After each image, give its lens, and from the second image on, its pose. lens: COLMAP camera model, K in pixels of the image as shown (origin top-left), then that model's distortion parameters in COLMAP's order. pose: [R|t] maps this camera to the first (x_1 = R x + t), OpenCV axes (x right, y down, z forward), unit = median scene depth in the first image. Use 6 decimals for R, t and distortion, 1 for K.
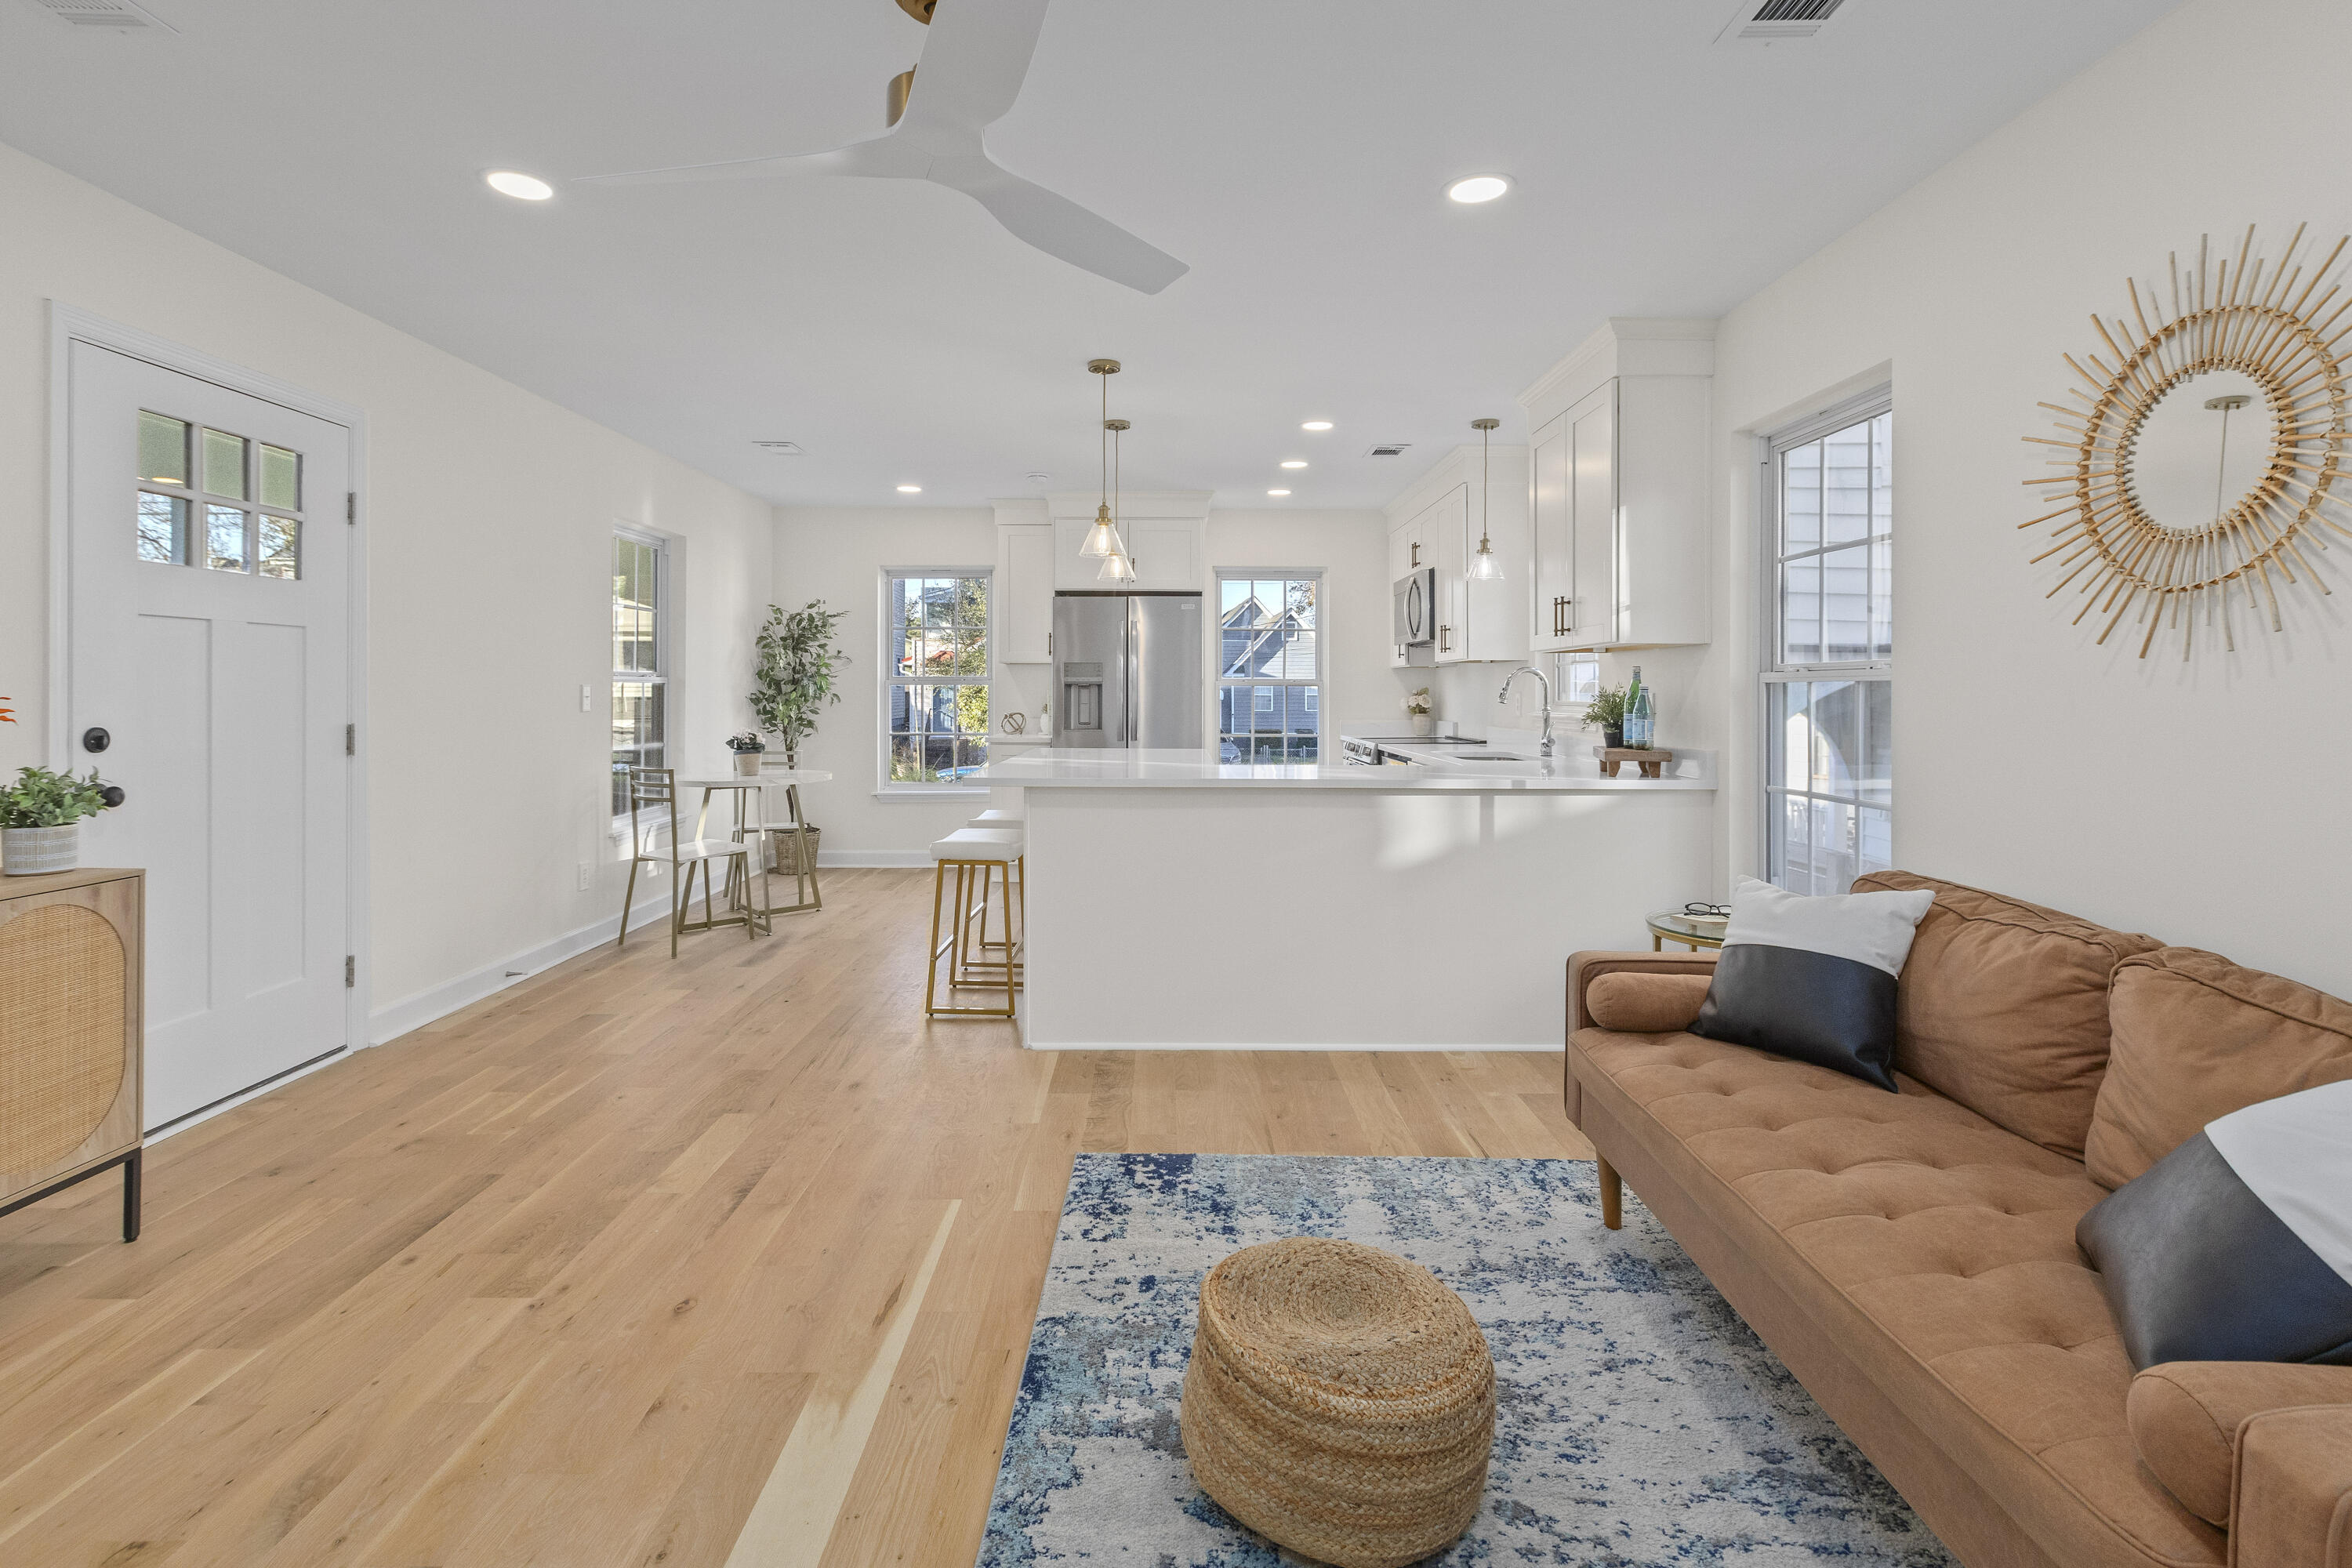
lens RADIAL K [[1086.9, 0, 1169.1], [0, 1086.9, 693.6], [0, 0, 1]] dist [0.000342, 0.000249]
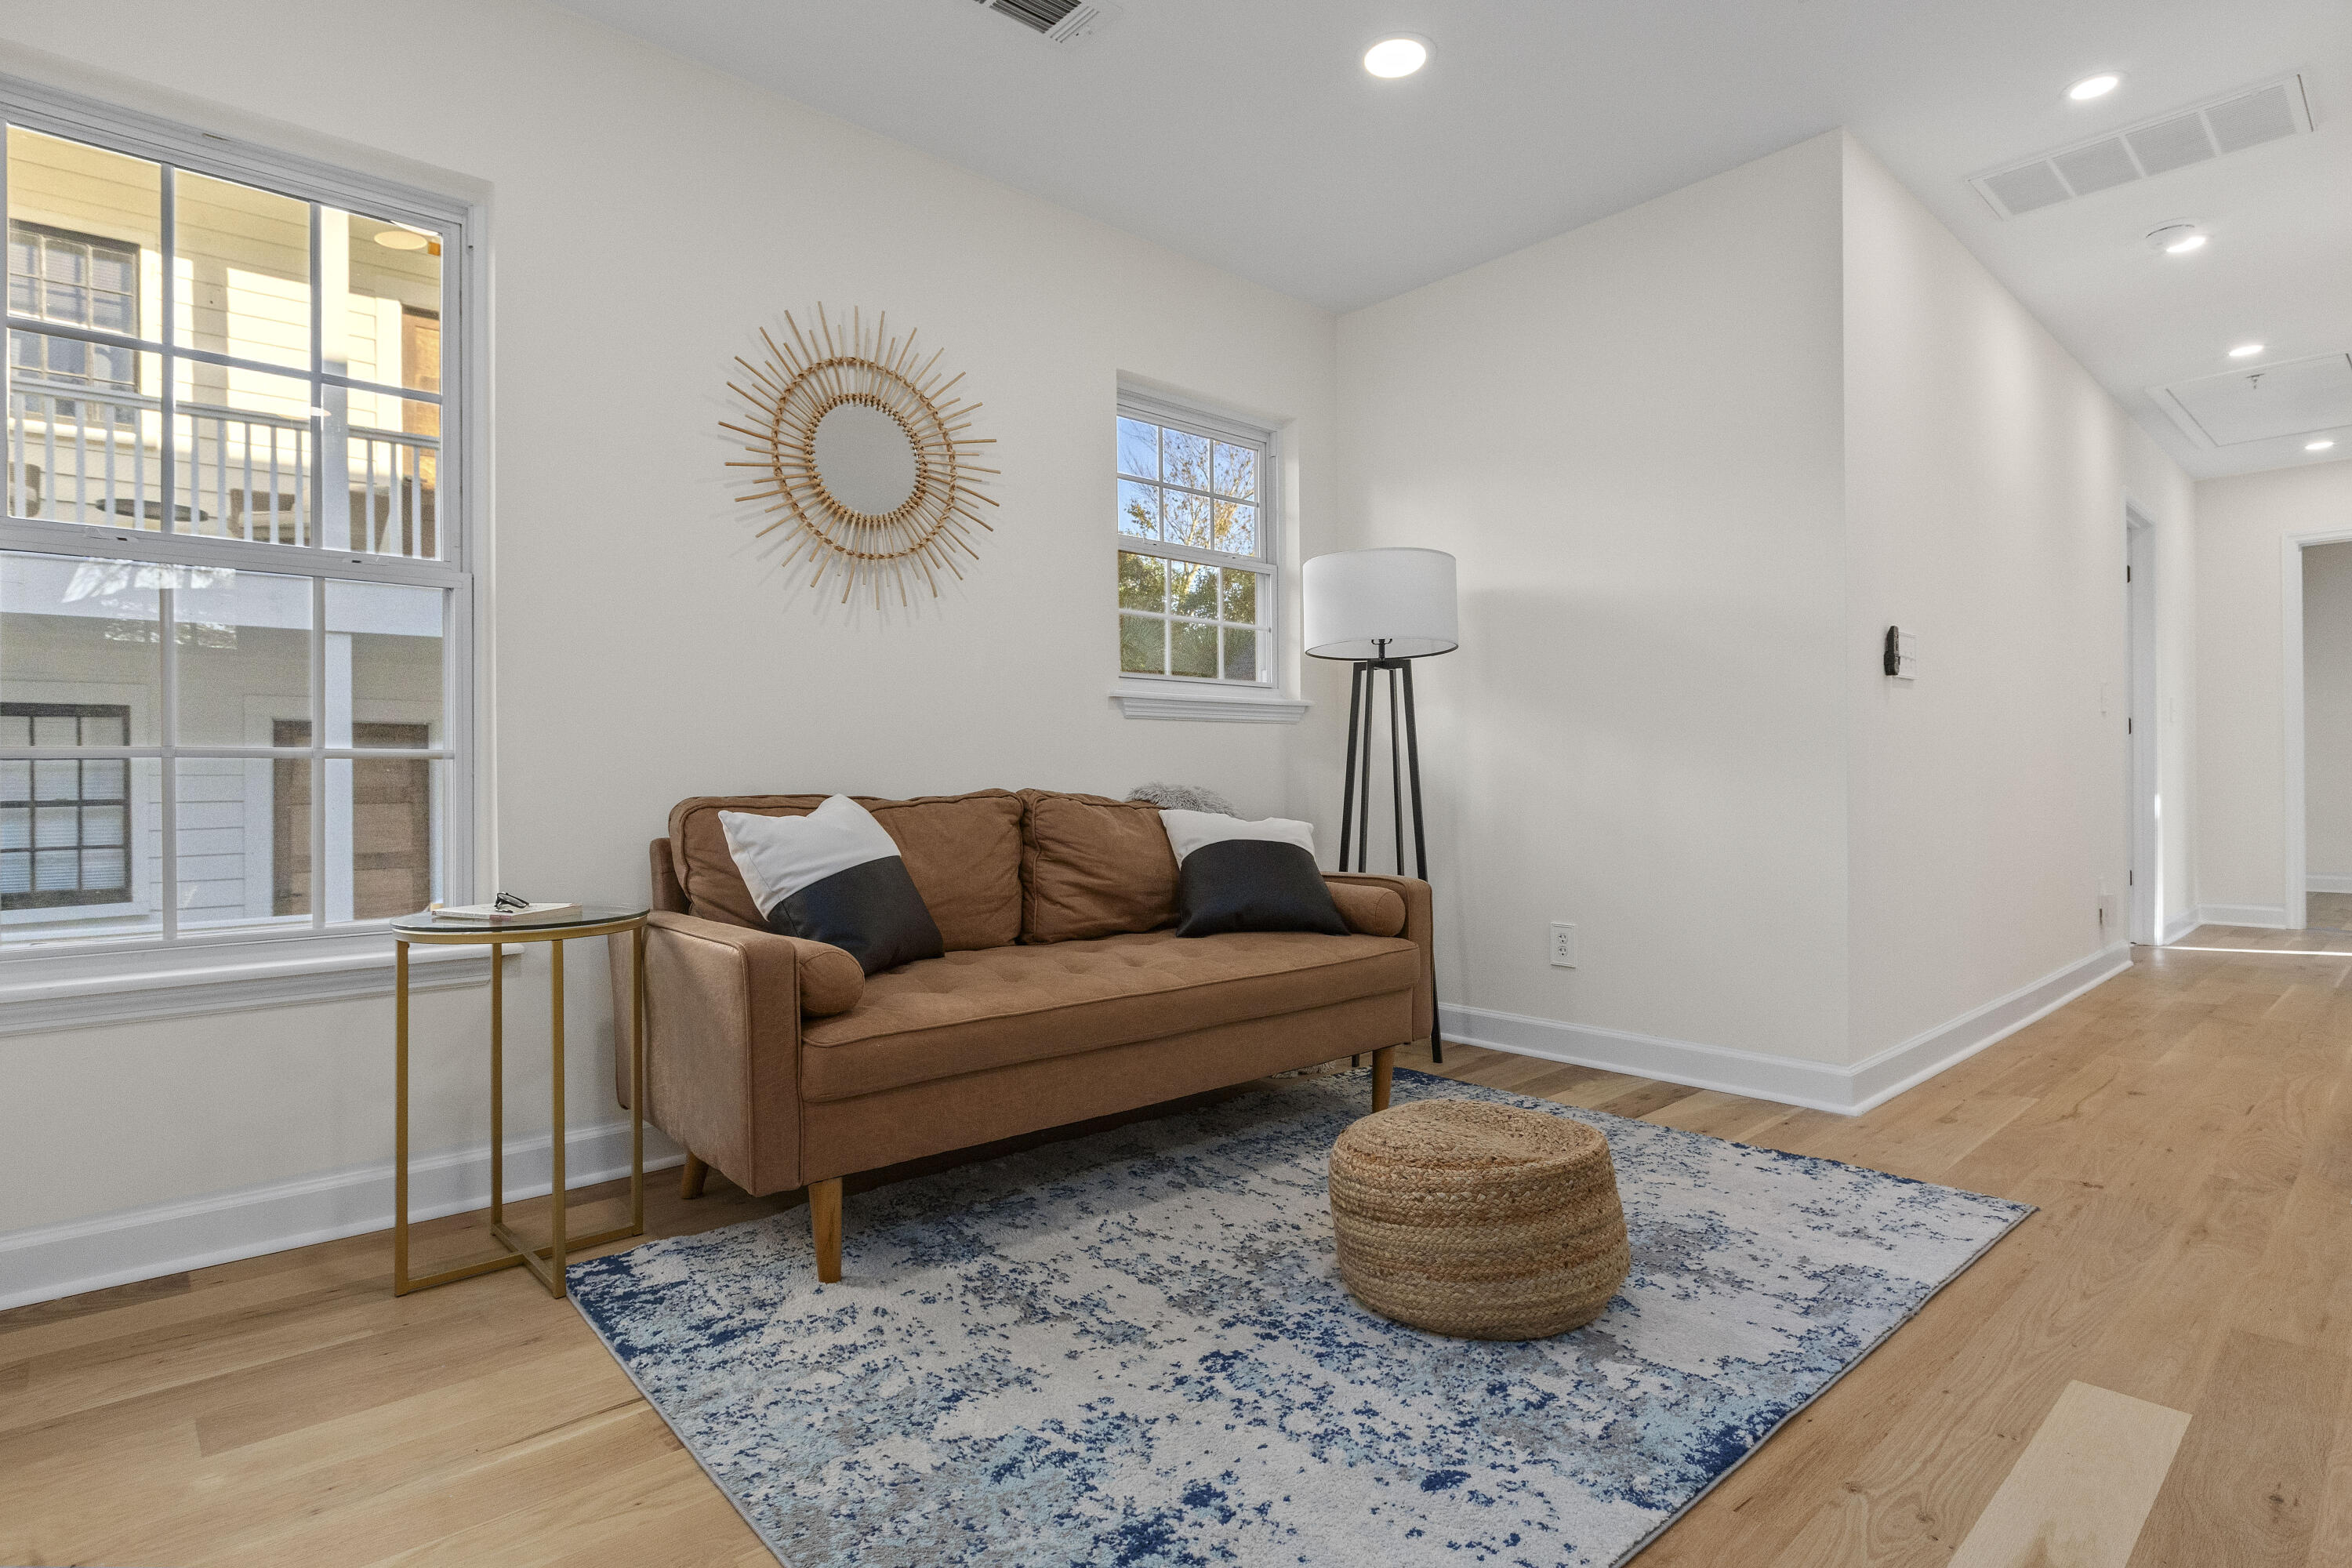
lens RADIAL K [[1194.7, 0, 1171.1], [0, 1194.7, 778.1], [0, 0, 1]] dist [-0.004646, -0.000888]
pose [[-0.668519, 0.003859, 0.743685, -0.326282], [0.007179, 0.999973, 0.001264, 0.134720], [-0.743660, 0.006184, -0.668529, 1.255783]]
